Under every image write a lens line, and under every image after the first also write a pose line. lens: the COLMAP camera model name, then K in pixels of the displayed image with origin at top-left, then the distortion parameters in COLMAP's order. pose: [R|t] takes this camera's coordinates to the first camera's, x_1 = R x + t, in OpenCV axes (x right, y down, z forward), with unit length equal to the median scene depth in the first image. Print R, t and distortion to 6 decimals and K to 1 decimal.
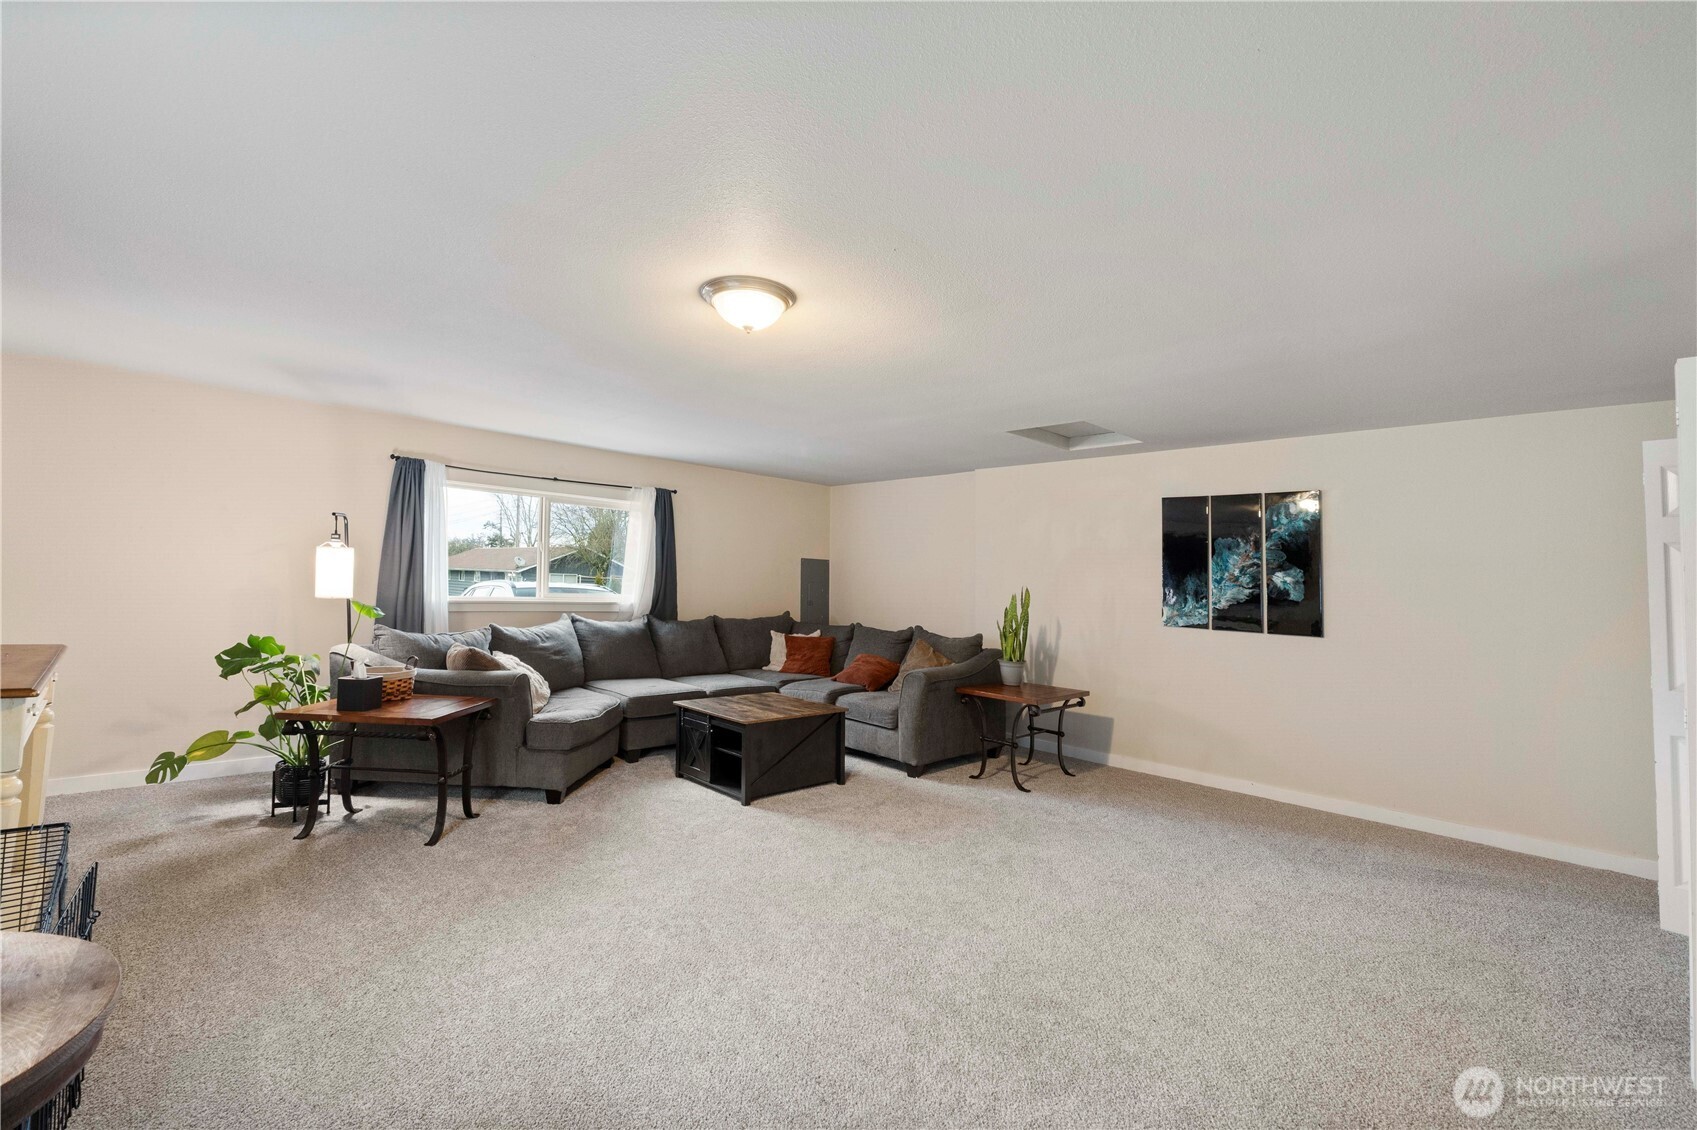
lens RADIAL K [[717.7, 0, 841.6], [0, 717.7, 561.4], [0, 0, 1]] dist [-0.009791, 0.000218]
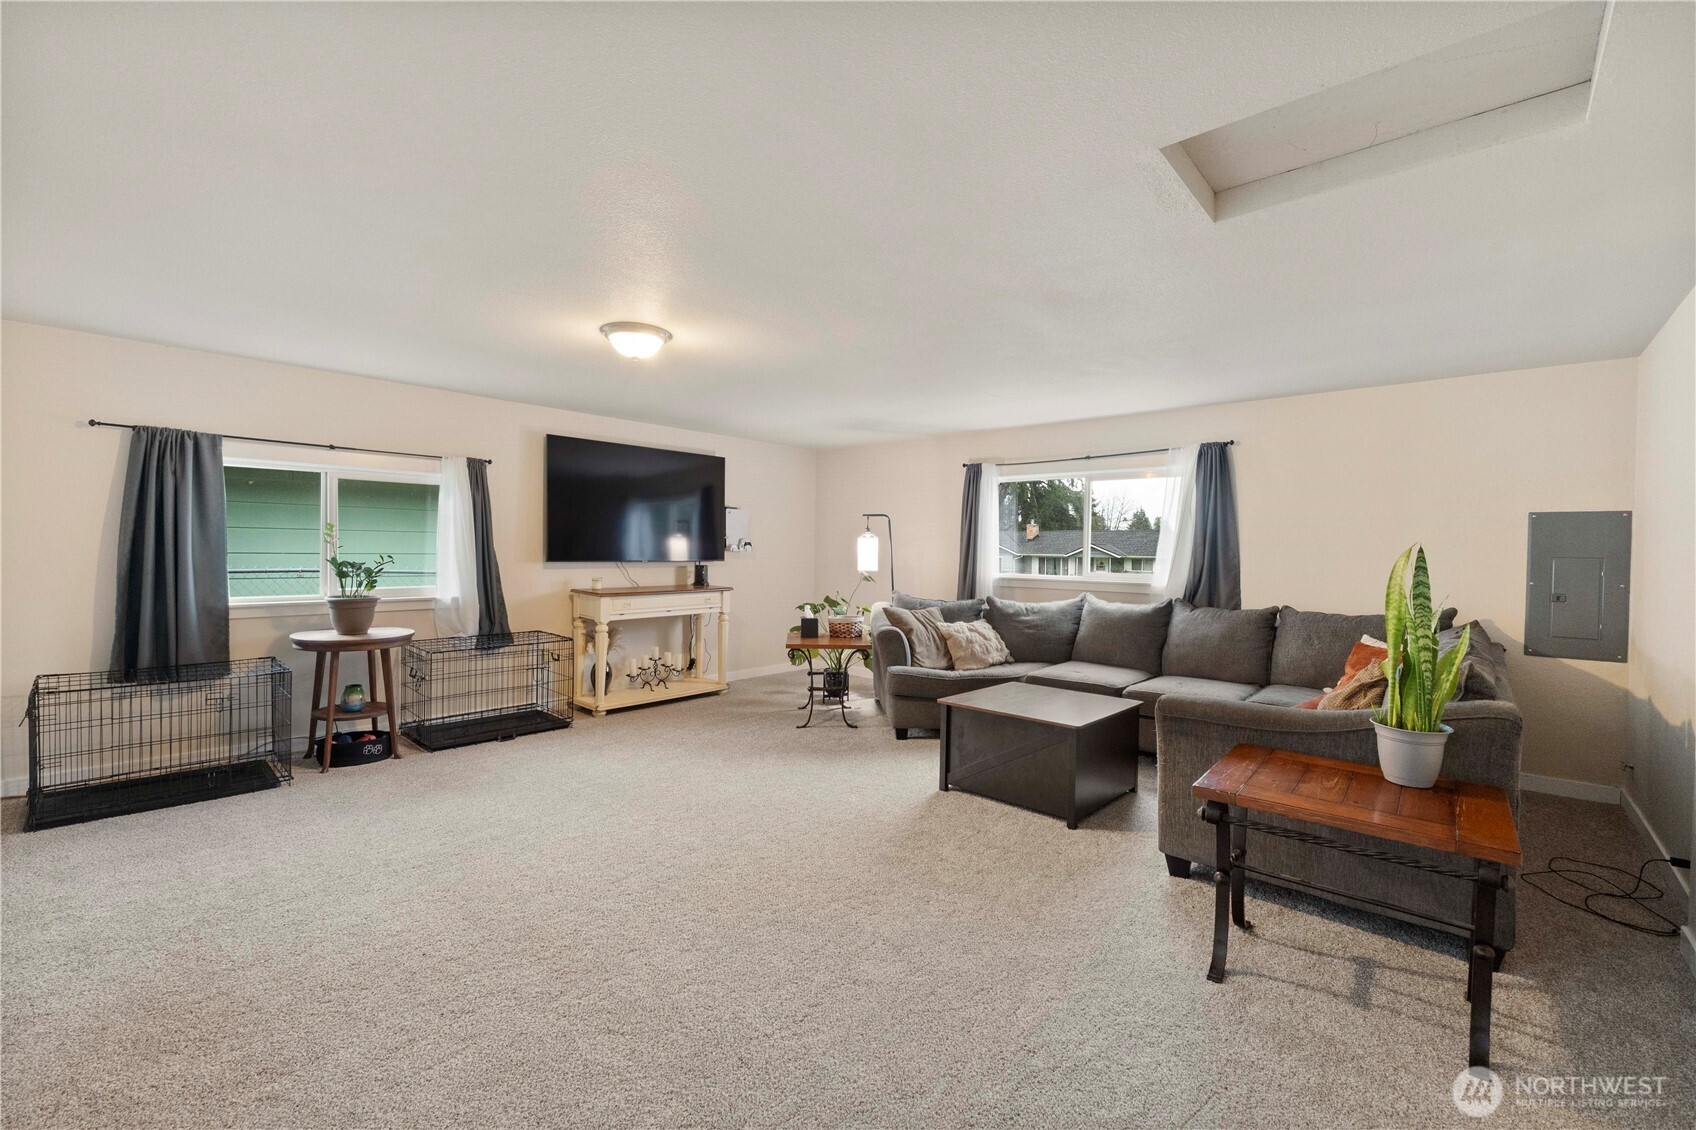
lens RADIAL K [[717.3, 0, 832.3], [0, 717.3, 567.5], [0, 0, 1]] dist [-0.009791, 0.000218]
pose [[0.061687, -0.006459, -0.998075, 0.658026], [0.018943, 0.999807, -0.005300, 0.042405], [0.997916, -0.018580, 0.061798, 0.665584]]
